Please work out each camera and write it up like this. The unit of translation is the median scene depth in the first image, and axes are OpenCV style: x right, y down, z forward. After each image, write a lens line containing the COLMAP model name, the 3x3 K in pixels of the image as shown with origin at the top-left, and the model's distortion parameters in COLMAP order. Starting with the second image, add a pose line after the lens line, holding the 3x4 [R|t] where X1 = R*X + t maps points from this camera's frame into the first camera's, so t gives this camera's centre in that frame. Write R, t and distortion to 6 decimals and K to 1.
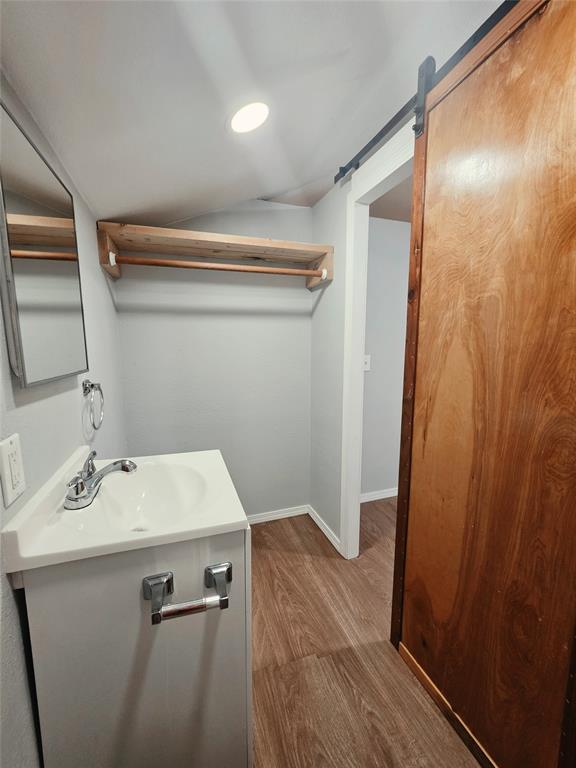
lens RADIAL K [[309.3, 0, 285.7], [0, 309.3, 385.2], [0, 0, 1]] dist [0.000548, -0.000400]
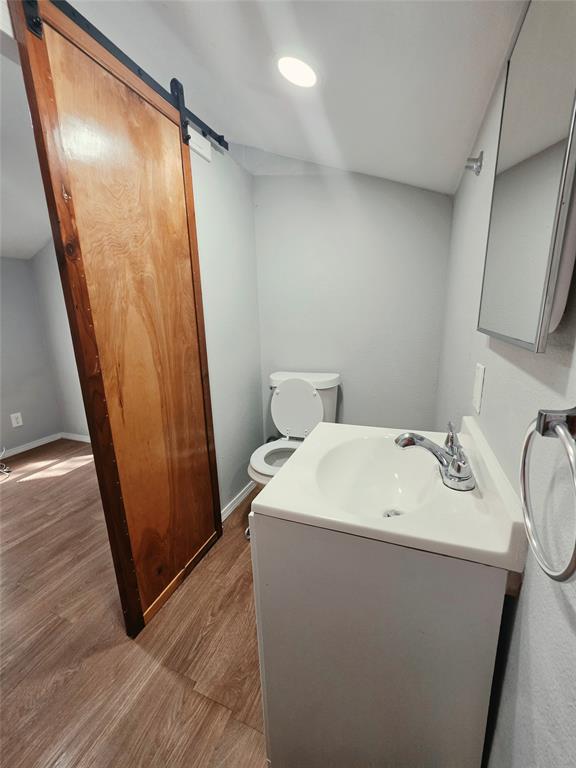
lens RADIAL K [[309.3, 0, 285.7], [0, 309.3, 385.2], [0, 0, 1]] dist [0.000548, -0.000400]
pose [[-0.753314, -0.120965, 0.646440, -0.685576], [0.119455, 0.941421, 0.315367, -0.165518], [-0.646721, 0.314791, -0.694736, 1.506589]]
